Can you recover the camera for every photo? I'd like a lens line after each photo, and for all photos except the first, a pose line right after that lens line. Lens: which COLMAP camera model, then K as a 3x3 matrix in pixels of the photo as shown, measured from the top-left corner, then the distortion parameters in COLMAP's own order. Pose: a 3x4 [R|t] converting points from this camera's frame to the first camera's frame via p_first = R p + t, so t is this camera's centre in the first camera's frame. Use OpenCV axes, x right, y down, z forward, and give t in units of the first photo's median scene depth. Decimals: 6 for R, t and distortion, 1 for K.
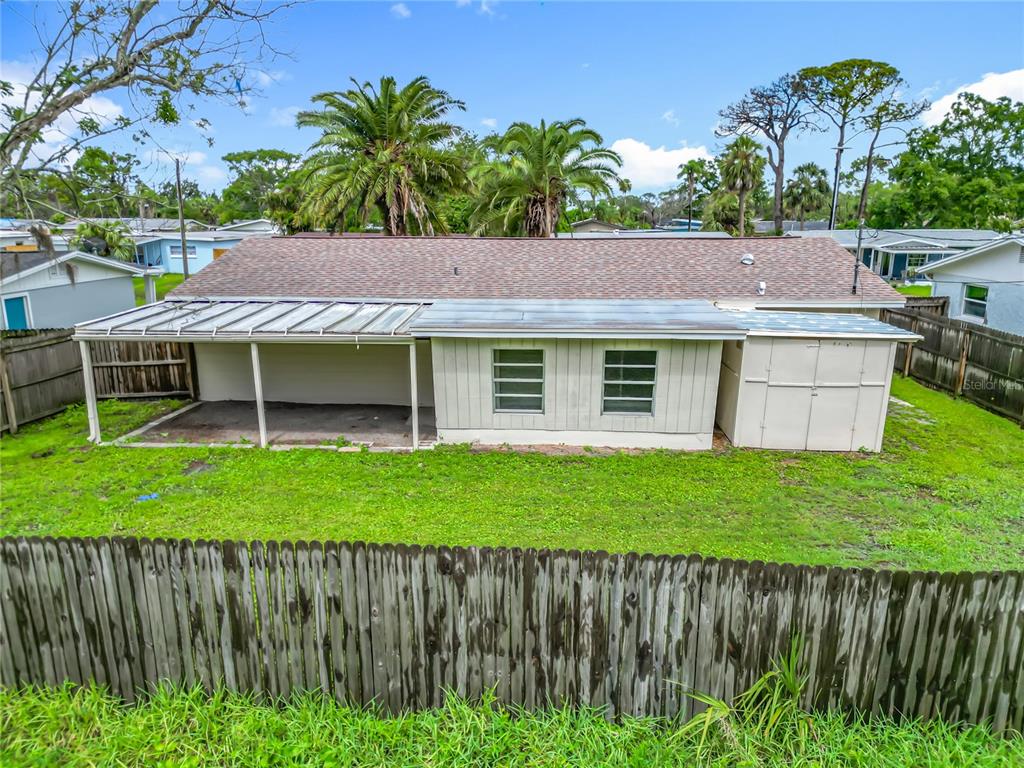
lens RADIAL K [[729.4, 0, 512.0], [0, 729.4, 384.0], [0, 0, 1]] dist [0.055978, -0.045349]
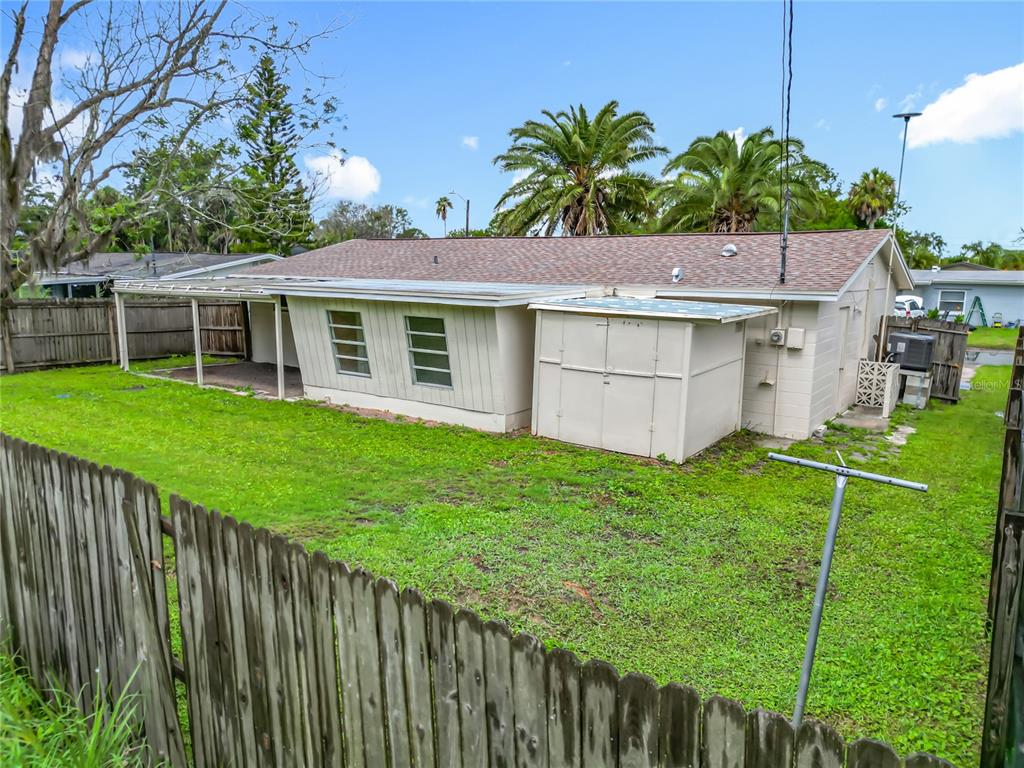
lens RADIAL K [[729.4, 0, 512.0], [0, 729.4, 384.0], [0, 0, 1]] dist [0.055978, -0.045349]
pose [[0.851542, 0.094256, -0.515744, 0.729867], [-0.131507, 0.990658, -0.036081, 0.059011], [0.507525, 0.098548, 0.855983, 0.217036]]
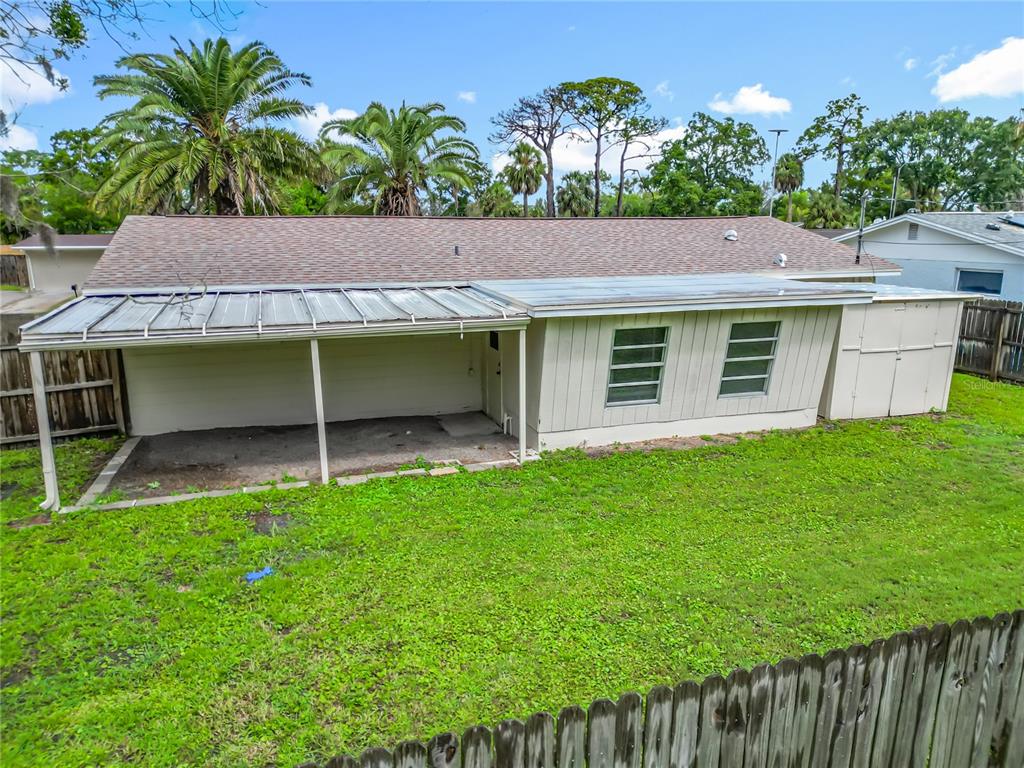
lens RADIAL K [[723.9, 0, 509.1], [0, 723.9, 385.0], [0, 0, 1]] dist [0.057675, -0.061596]
pose [[0.932413, -0.079468, 0.352550, -0.411993], [0.084419, 0.996429, 0.001337, 0.003668], [-0.351398, 0.028516, 0.935792, 0.257924]]
